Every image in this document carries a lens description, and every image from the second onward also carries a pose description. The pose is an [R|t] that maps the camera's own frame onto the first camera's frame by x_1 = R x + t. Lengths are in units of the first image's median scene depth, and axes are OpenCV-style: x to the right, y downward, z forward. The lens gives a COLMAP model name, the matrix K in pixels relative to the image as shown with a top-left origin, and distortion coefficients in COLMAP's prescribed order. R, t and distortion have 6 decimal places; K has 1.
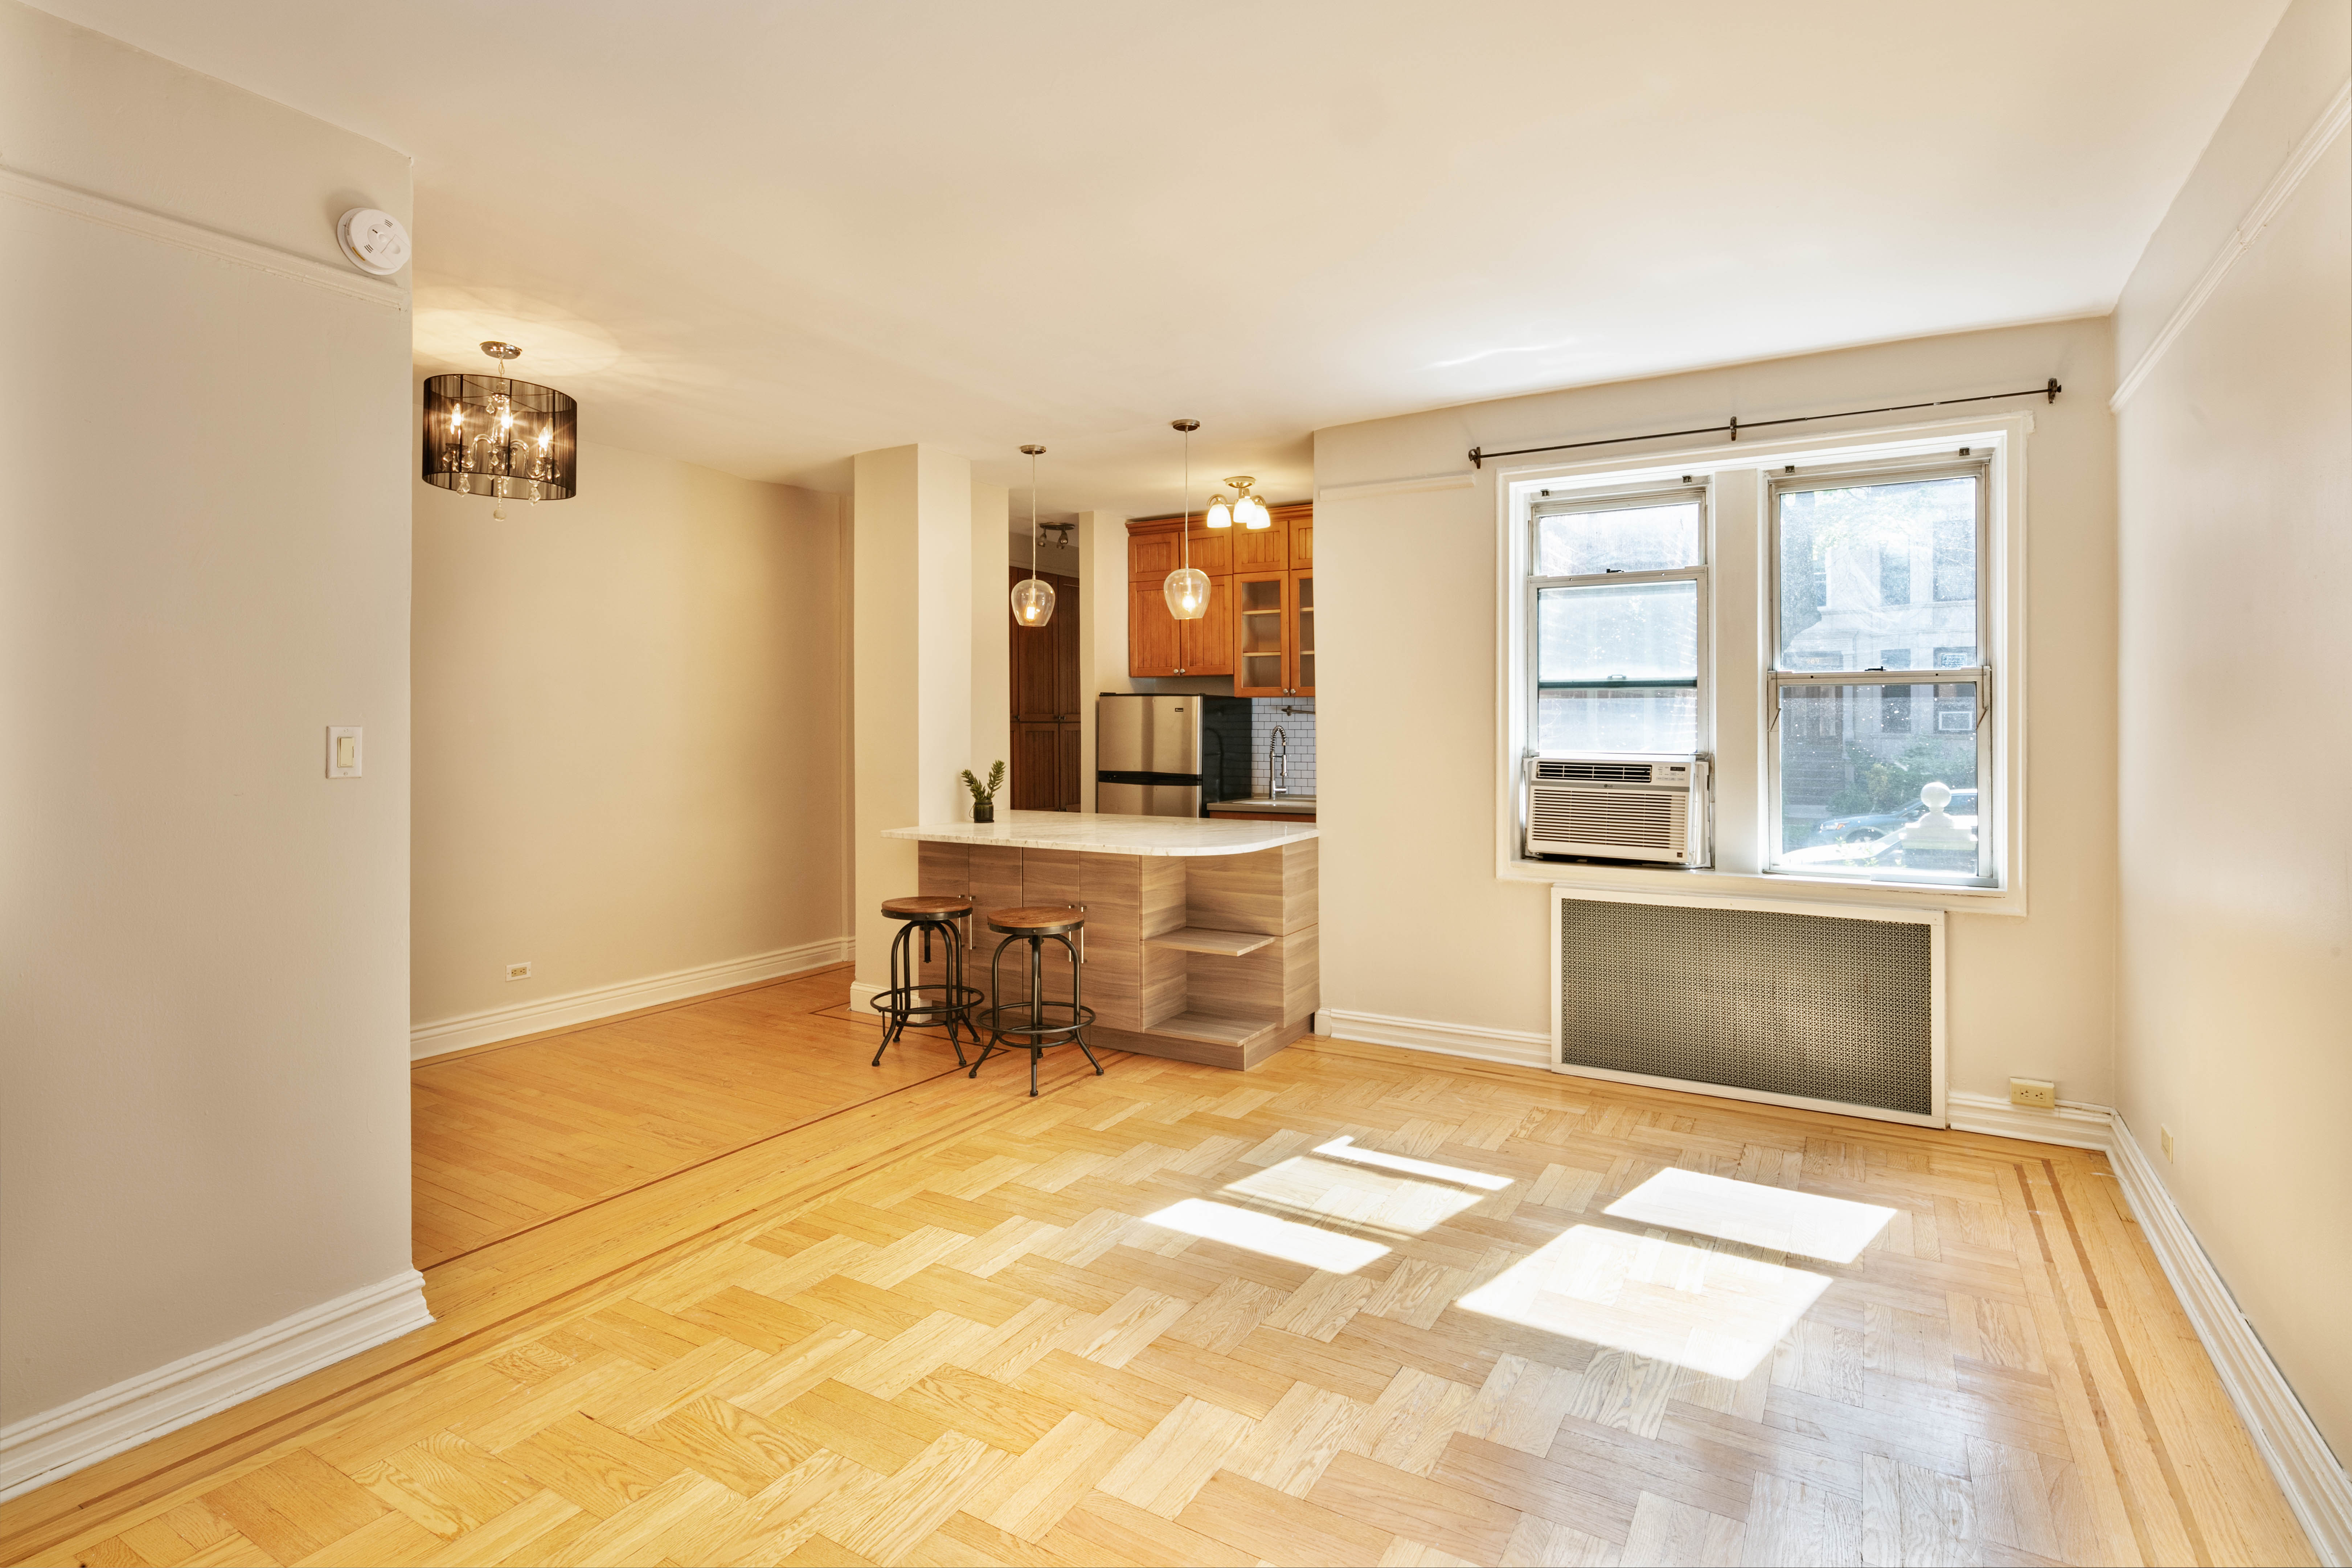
lens RADIAL K [[1143.6, 0, 1179.8], [0, 1143.6, 717.2], [0, 0, 1]] dist [-0.001618, -0.000294]
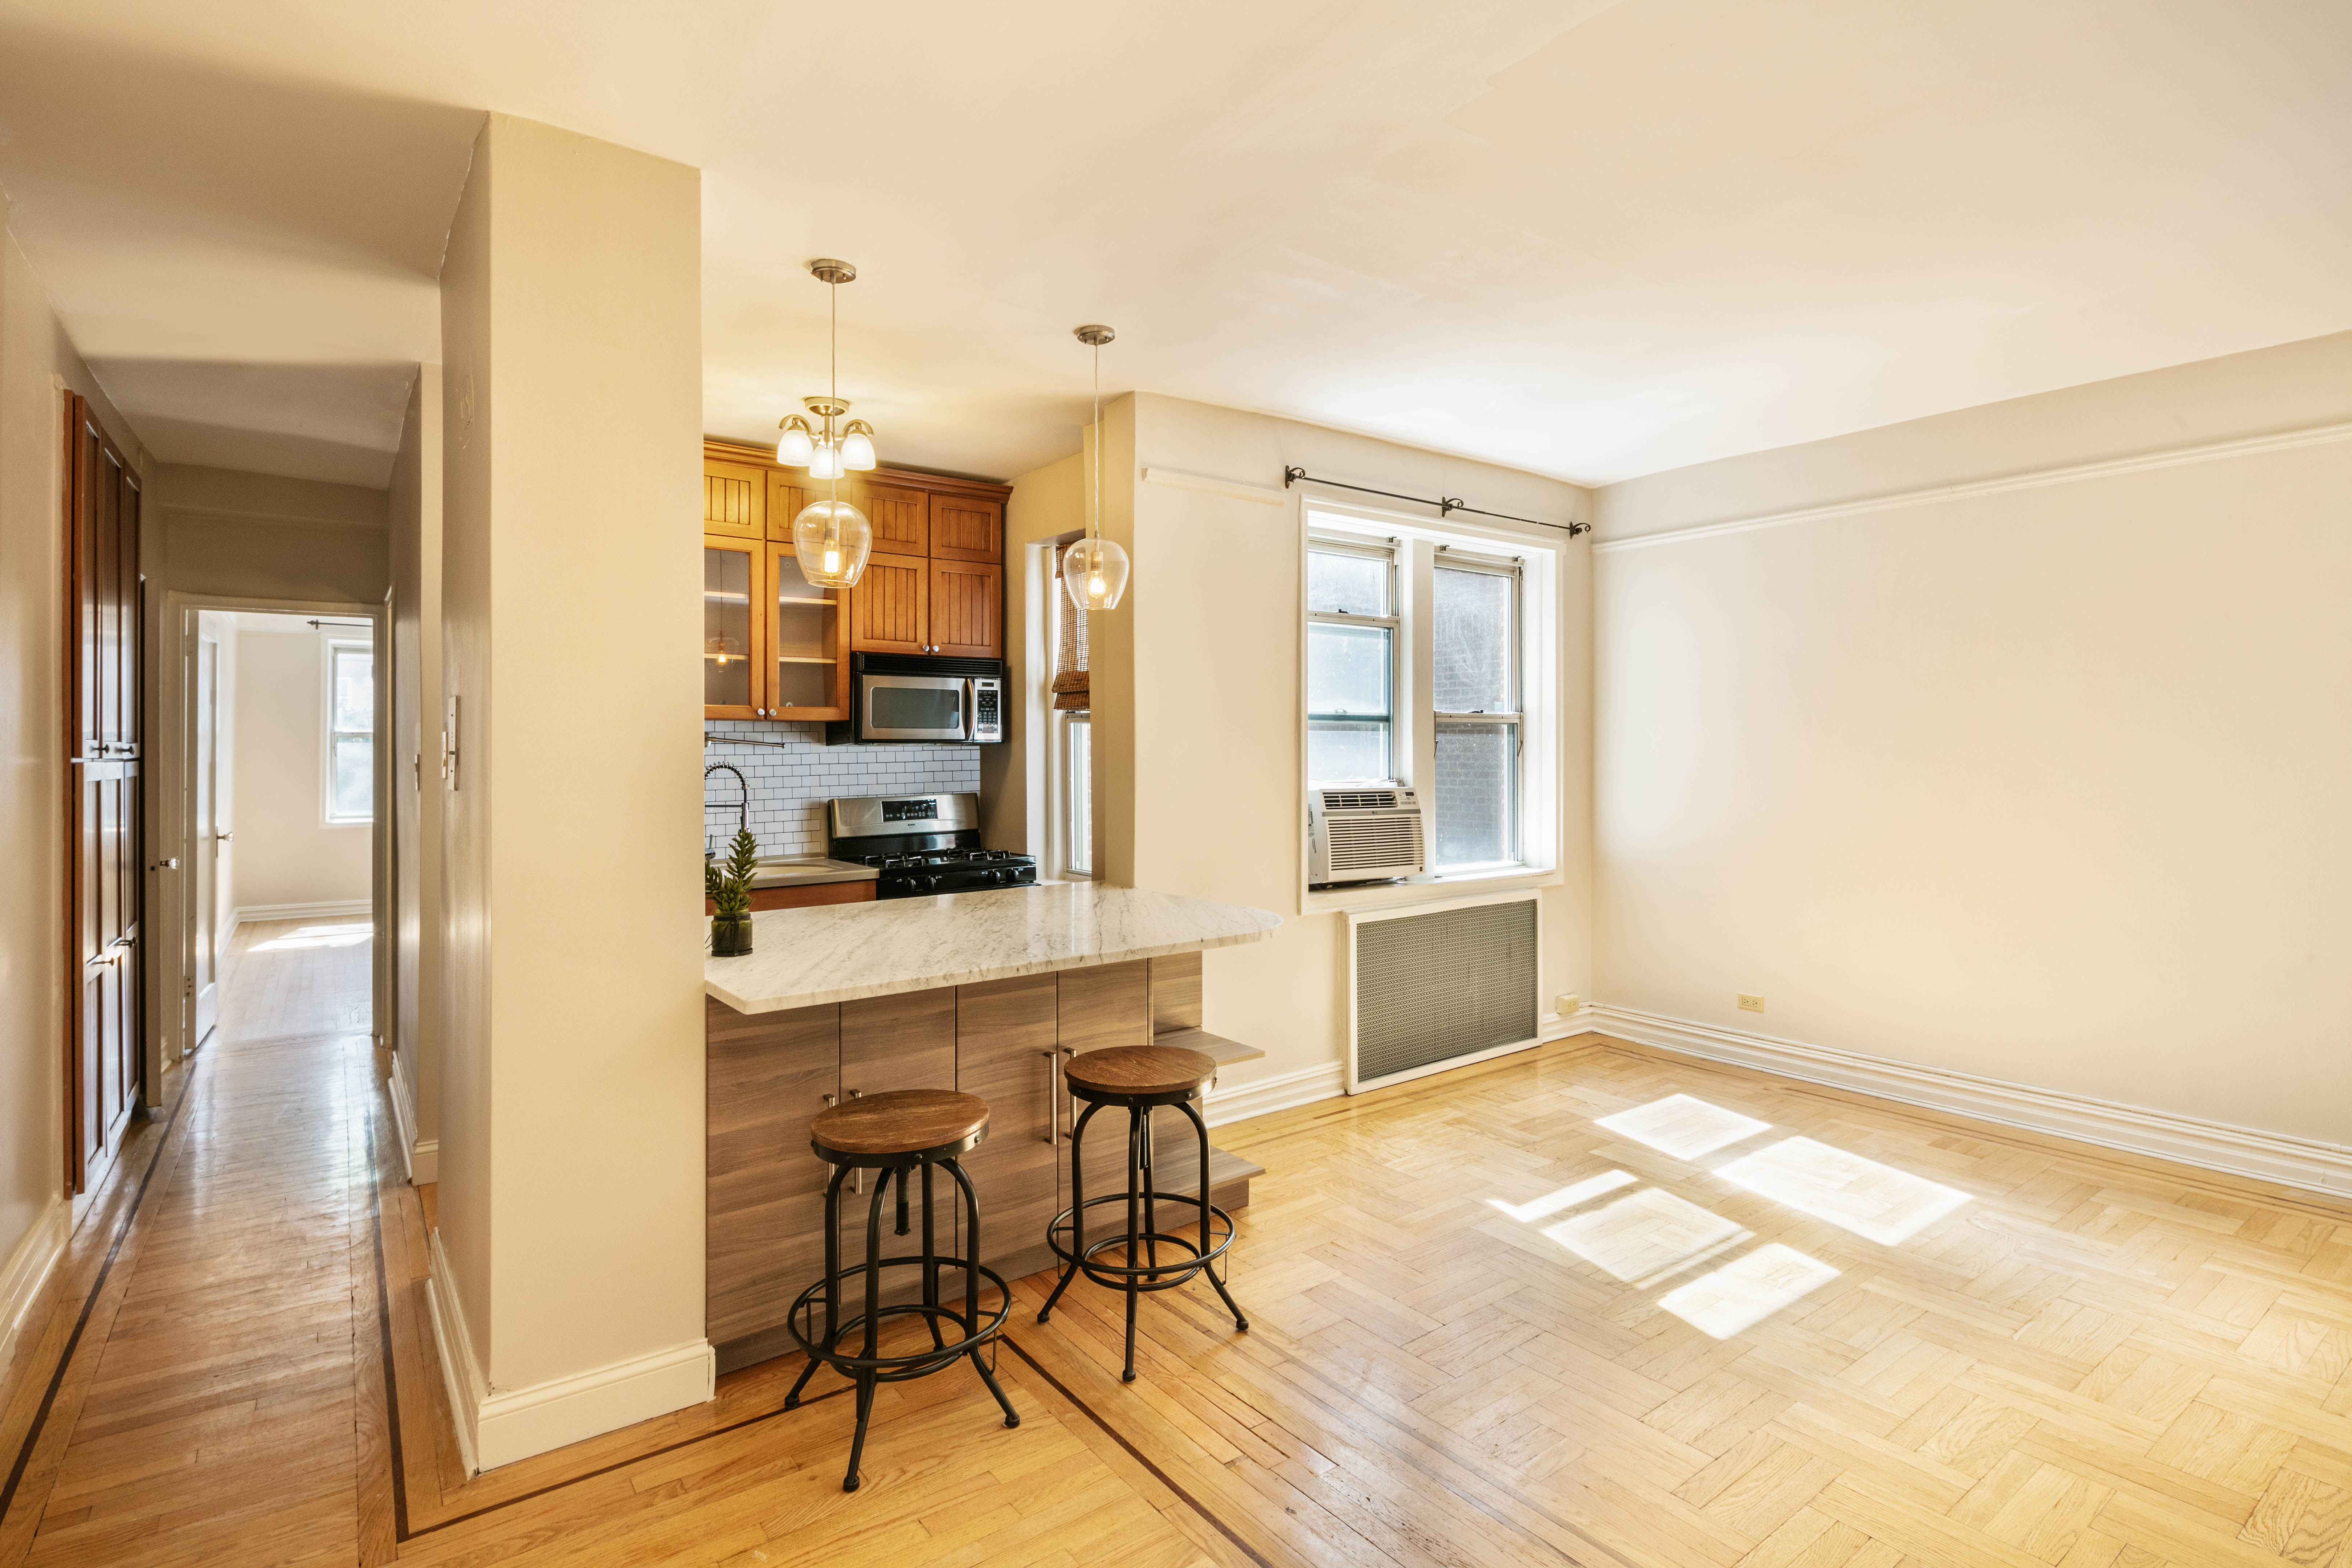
lens RADIAL K [[1164.9, 0, 1179.1], [0, 1164.9, 742.5], [0, 0, 1]] dist [-0.002192, -0.000547]
pose [[0.386316, 0.007879, 0.922333, -0.702865], [0.003432, 0.999944, -0.009979, 0.004739], [-0.922360, 0.007021, 0.386268, 0.744173]]
